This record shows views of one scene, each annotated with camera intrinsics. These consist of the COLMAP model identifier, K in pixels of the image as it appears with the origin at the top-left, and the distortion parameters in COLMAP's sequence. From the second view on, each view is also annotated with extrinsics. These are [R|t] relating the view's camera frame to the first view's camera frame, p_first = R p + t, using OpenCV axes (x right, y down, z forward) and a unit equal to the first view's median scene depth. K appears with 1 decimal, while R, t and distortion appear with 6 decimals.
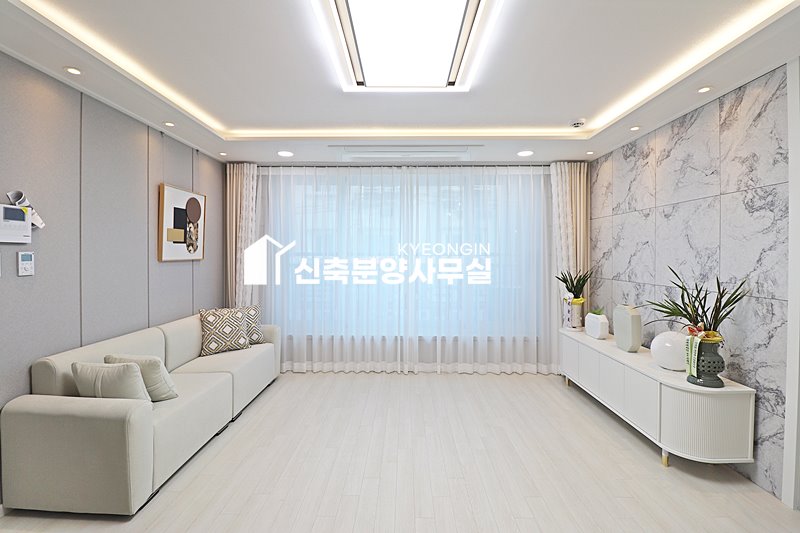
lens RADIAL K [[370.6, 0, 401.9], [0, 370.6, 256.3], [0, 0, 1]] dist [0.000473, -0.012530]
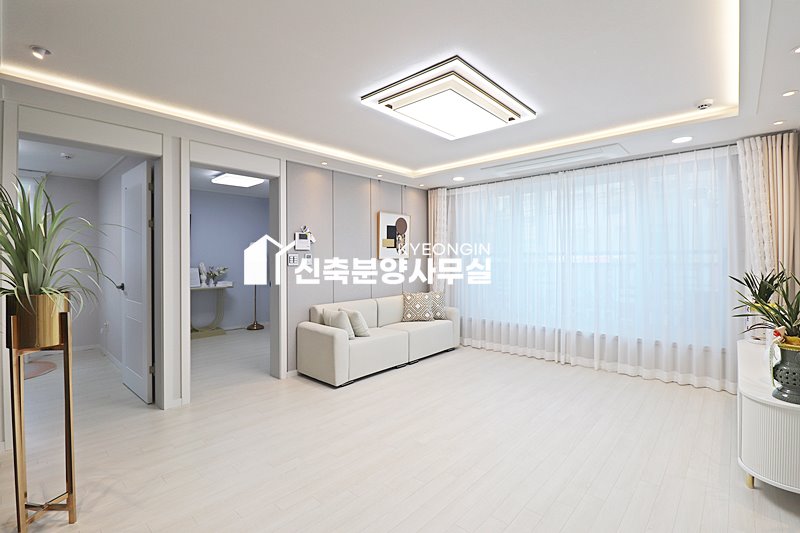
lens RADIAL K [[370.6, 0, 401.9], [0, 370.6, 256.3], [0, 0, 1]] dist [0.000473, -0.012530]
pose [[0.749441, -0.008621, -0.662015, 0.472660], [0.005239, 0.999961, -0.007091, 0.011404], [0.662051, 0.001847, 0.749457, -0.147056]]
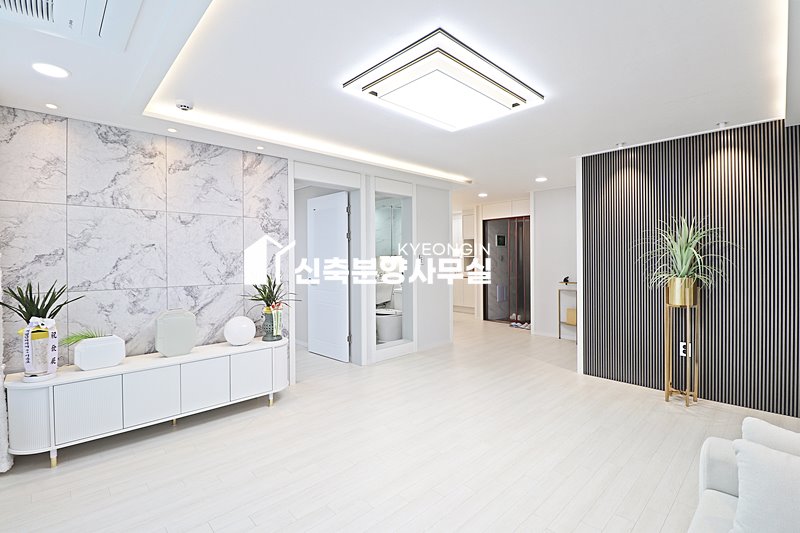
lens RADIAL K [[370.6, 0, 401.9], [0, 370.6, 256.3], [0, 0, 1]] dist [0.000473, -0.012530]
pose [[-0.694647, 0.008331, 0.719303, -0.465798], [0.008744, 0.999957, -0.003137, 0.000446], [-0.719298, 0.004110, -0.694689, 1.145739]]
